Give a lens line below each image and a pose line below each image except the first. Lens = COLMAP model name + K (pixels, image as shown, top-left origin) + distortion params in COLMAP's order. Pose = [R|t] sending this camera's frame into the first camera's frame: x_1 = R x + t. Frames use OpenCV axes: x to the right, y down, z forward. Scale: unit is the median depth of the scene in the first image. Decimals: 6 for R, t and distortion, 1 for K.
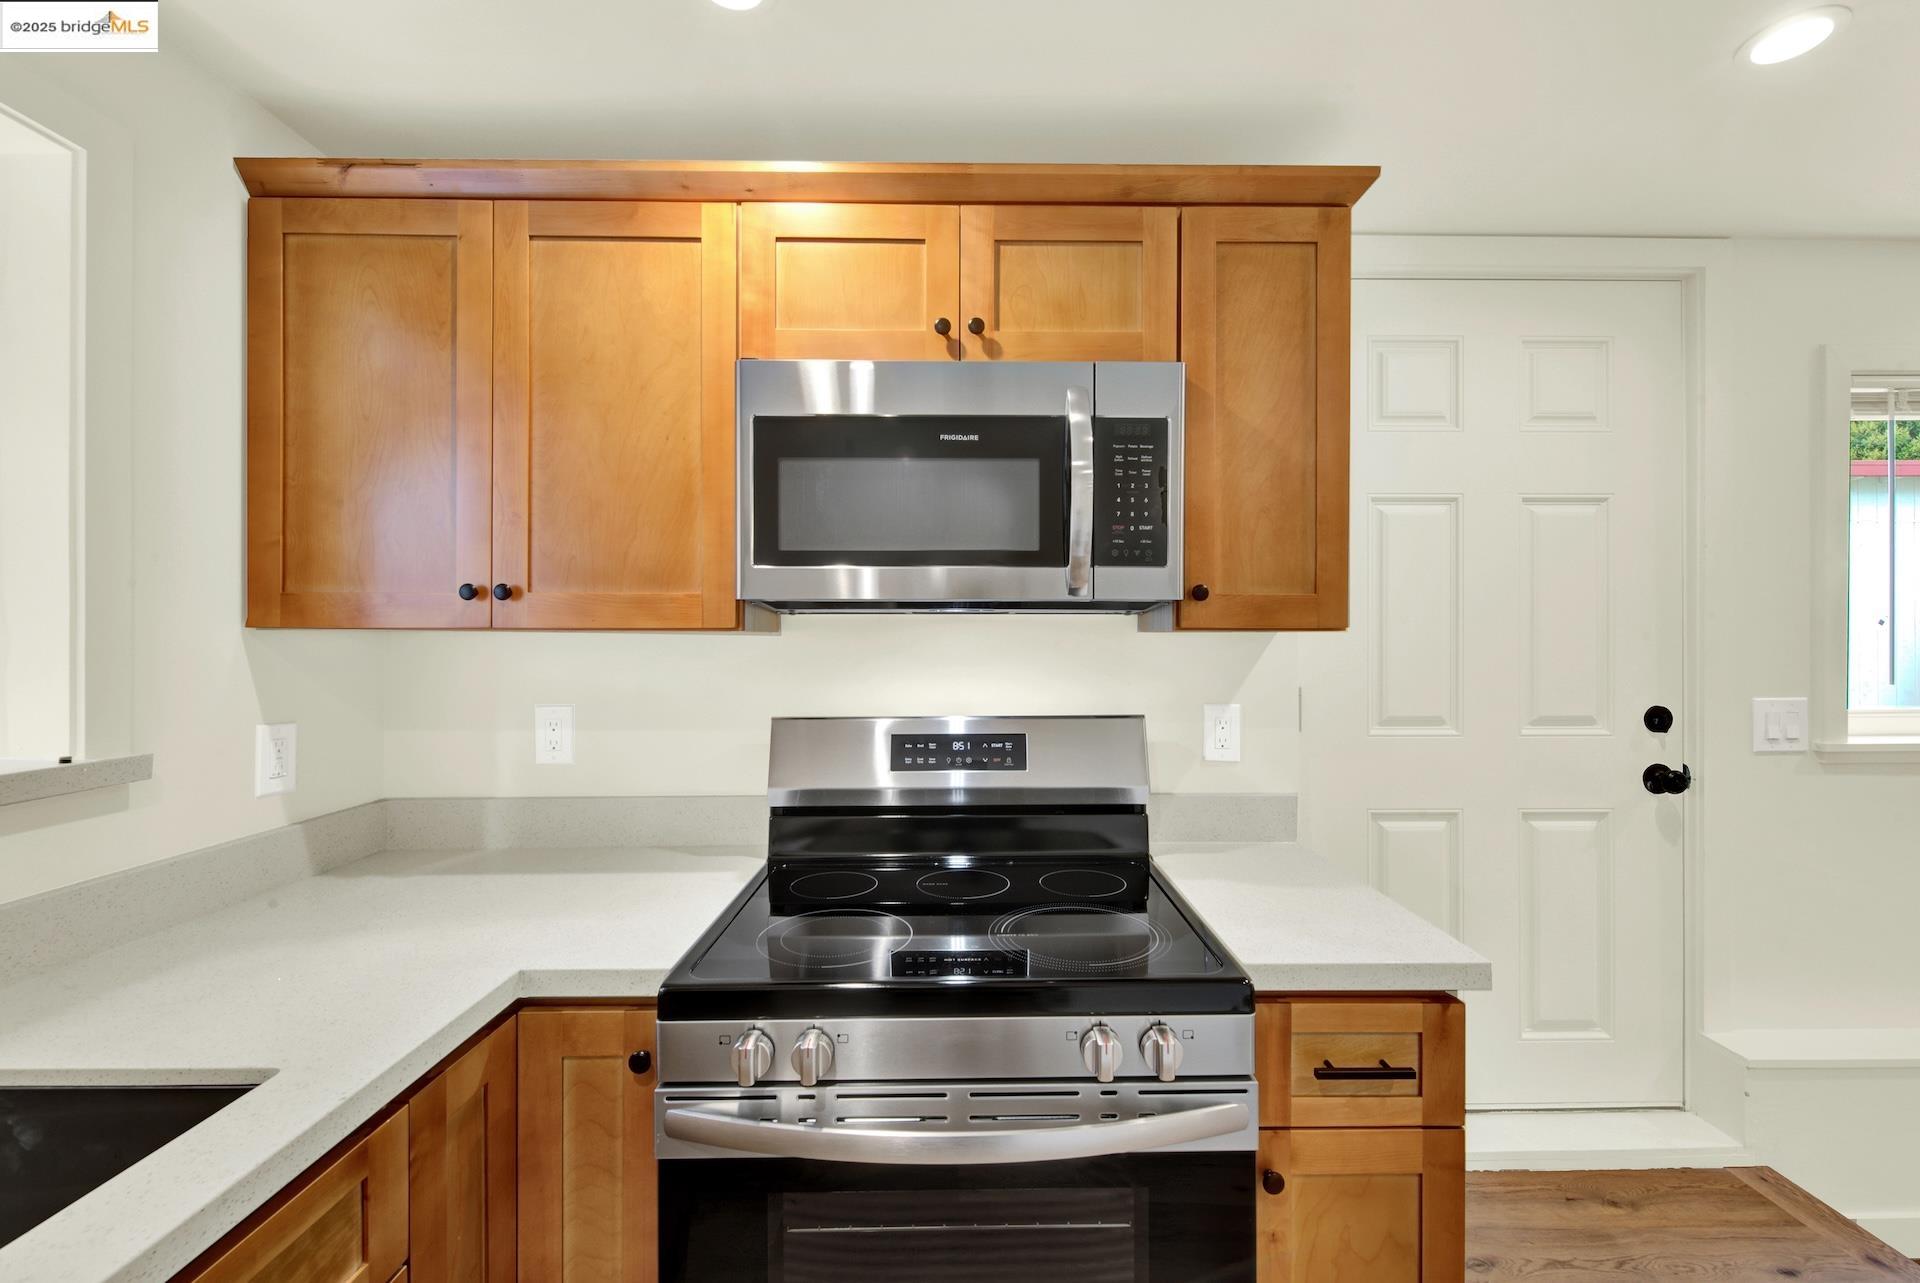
lens RADIAL K [[792.6, 0, 971.0], [0, 792.6, 636.5], [0, 0, 1]] dist [0.000459, -0.001026]
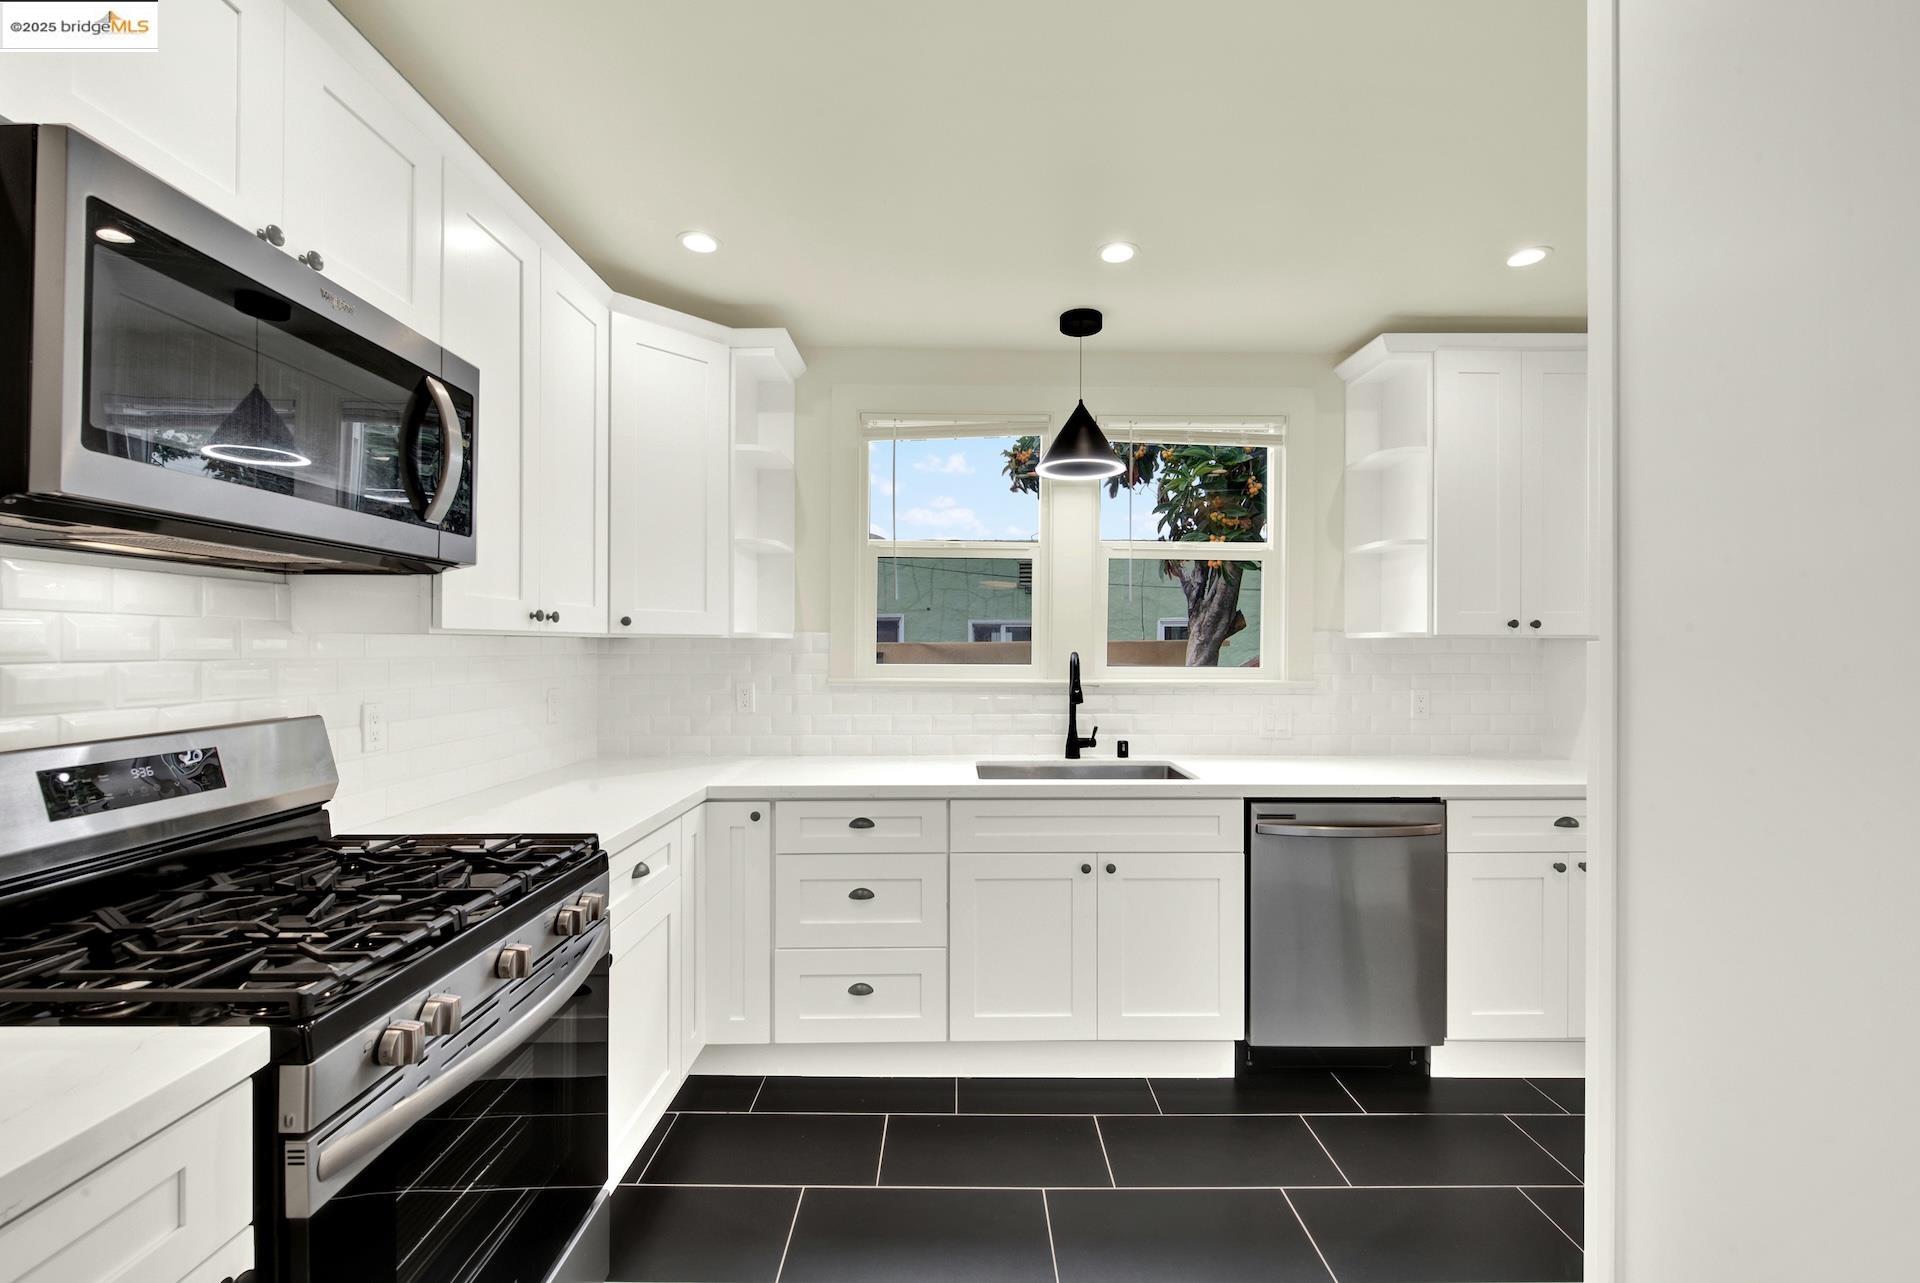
lens RADIAL K [[771.6, 0, 965.9], [0, 771.6, 637.6], [0, 0, 1]] dist [-0.000261, -0.000682]
pose [[0.001555, 0.011421, 0.999934, -0.903503], [-0.003999, 0.999927, -0.011415, 0.008206], [-0.999991, -0.003981, 0.001600, 0.194223]]
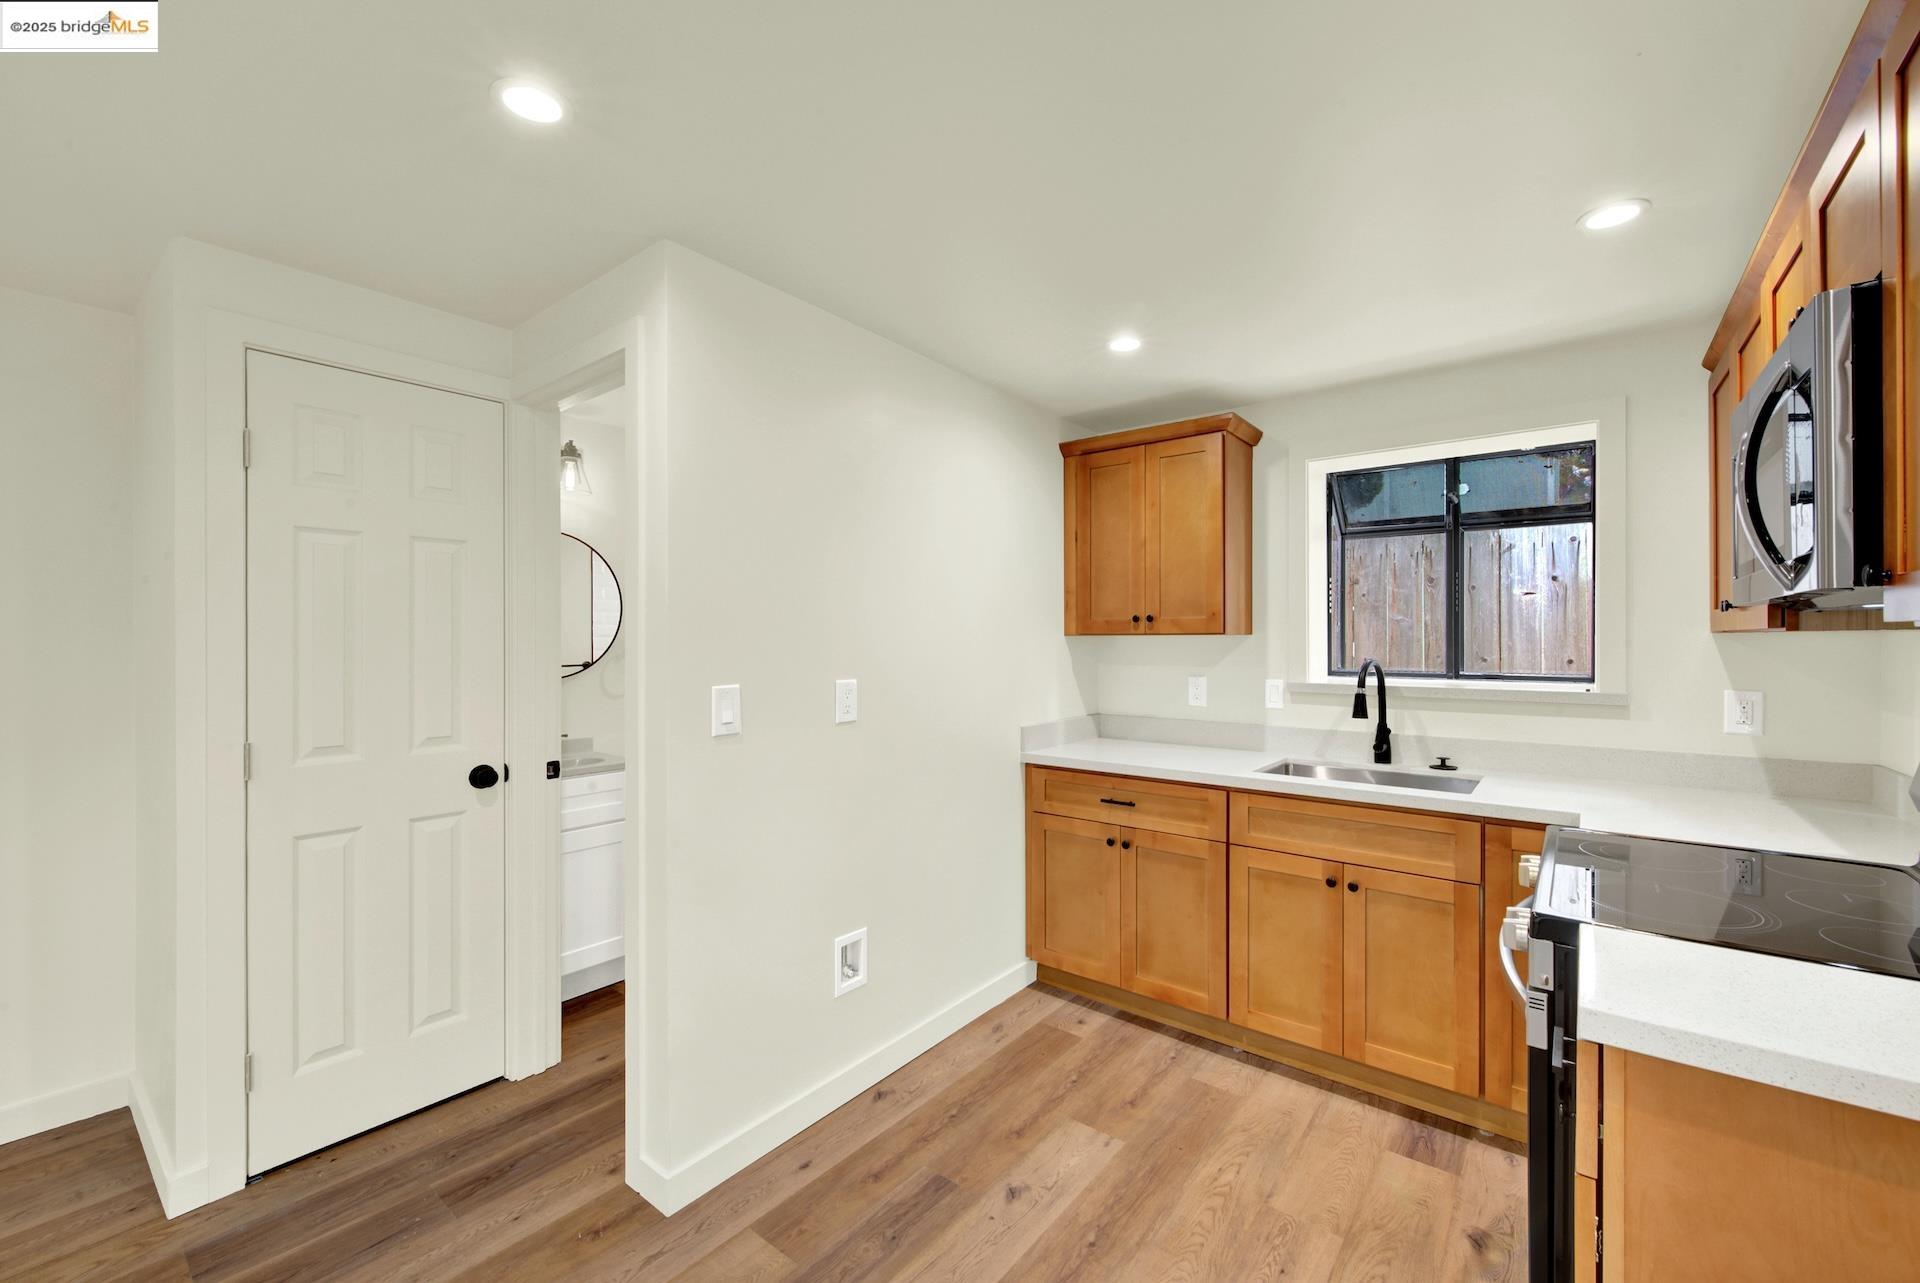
lens RADIAL K [[771.6, 0, 965.9], [0, 771.6, 637.6], [0, 0, 1]] dist [-0.000261, -0.000682]
pose [[-0.633639, -0.000086, -0.773629, 1.362269], [0.003463, 0.999990, -0.002948, 0.001436], [0.773621, -0.004547, -0.633632, 0.791175]]
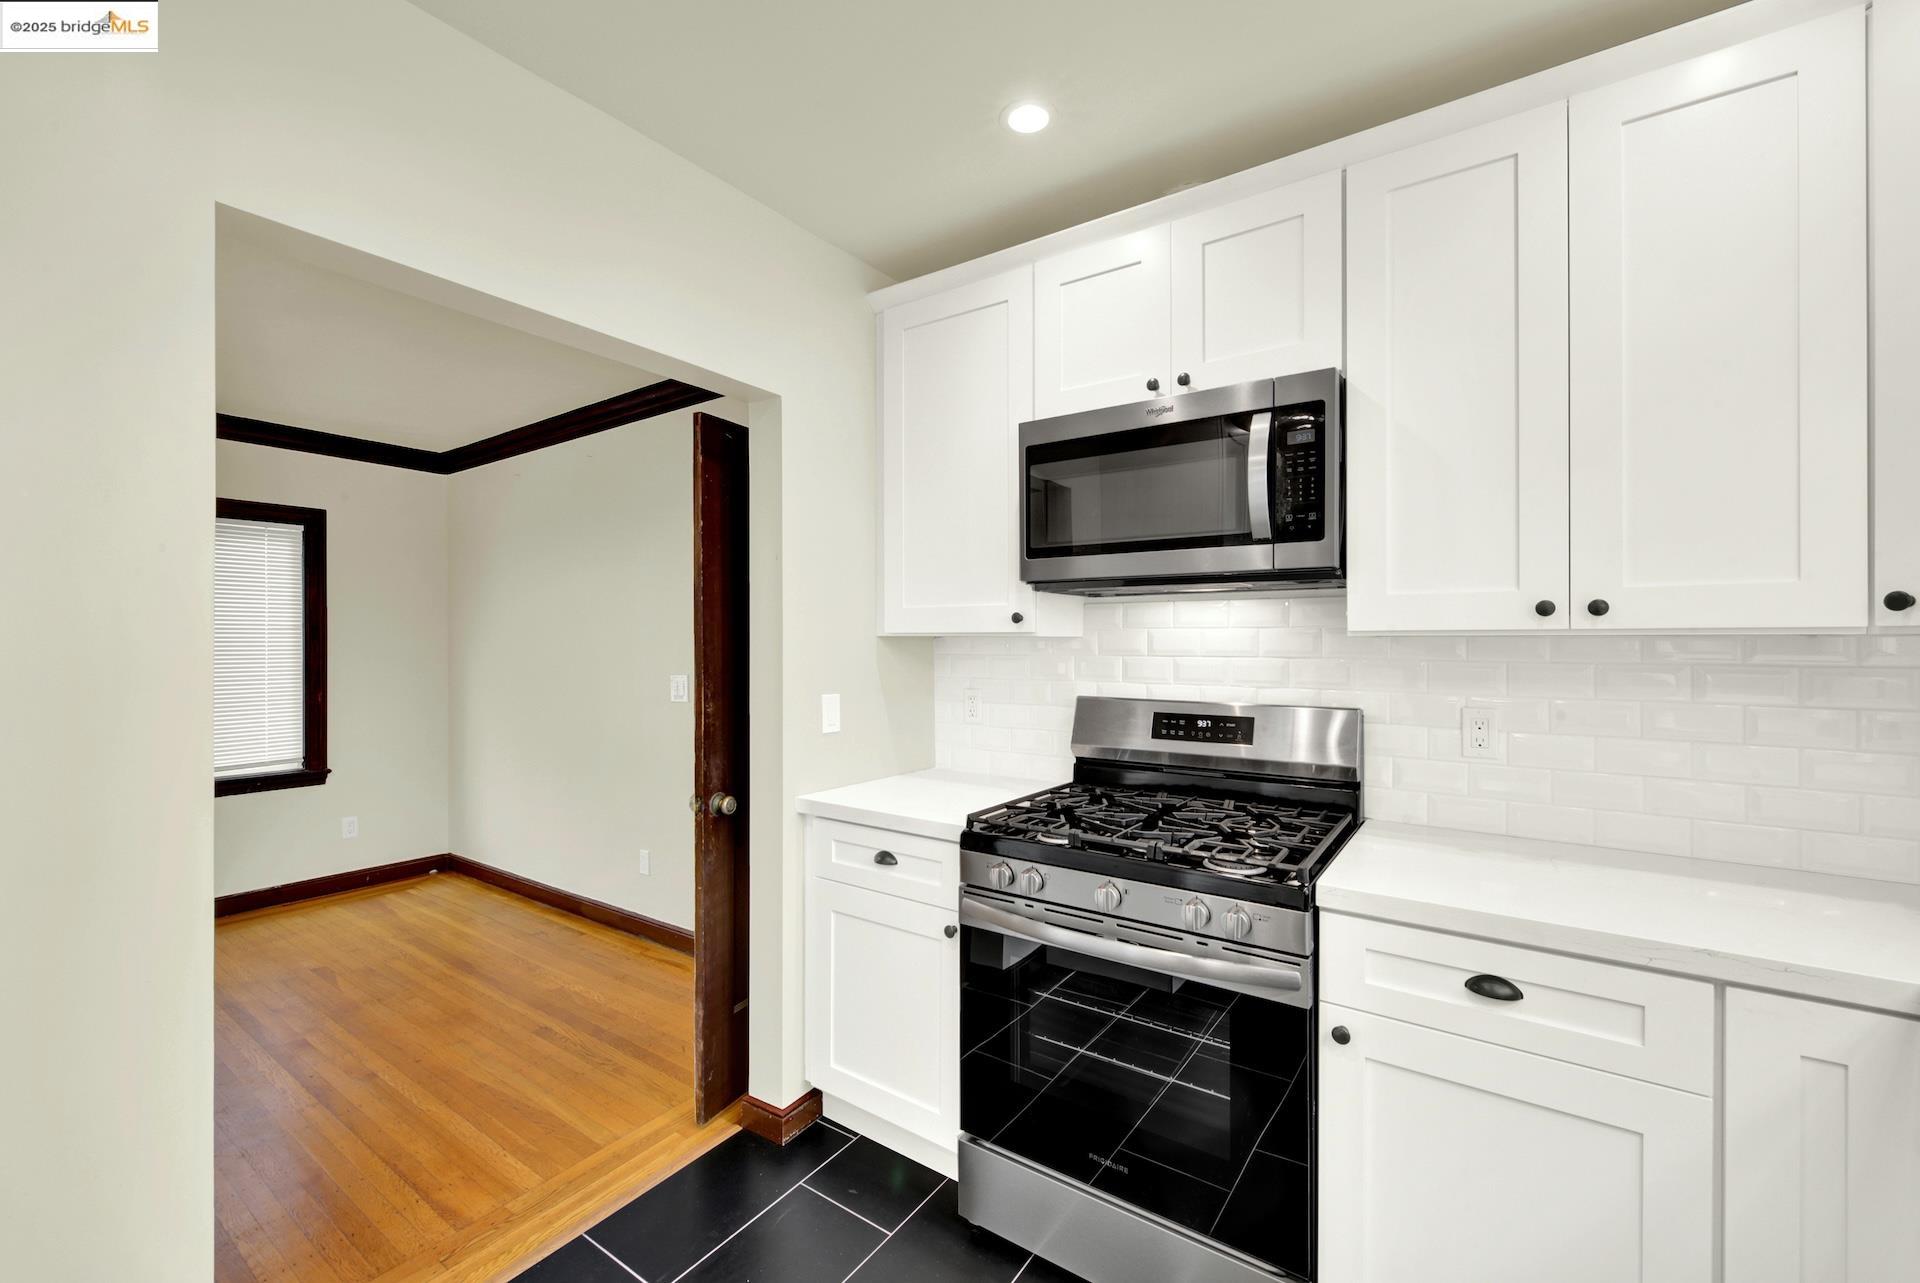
lens RADIAL K [[778.0, 0, 966.3], [0, 778.0, 646.2], [0, 0, 1]] dist [0.002296, -0.003852]
pose [[0.815921, 0.005639, -0.578136, 0.477067], [-0.001827, 0.999973, 0.007175, -0.000521], [0.578160, -0.004798, 0.815909, -0.336229]]
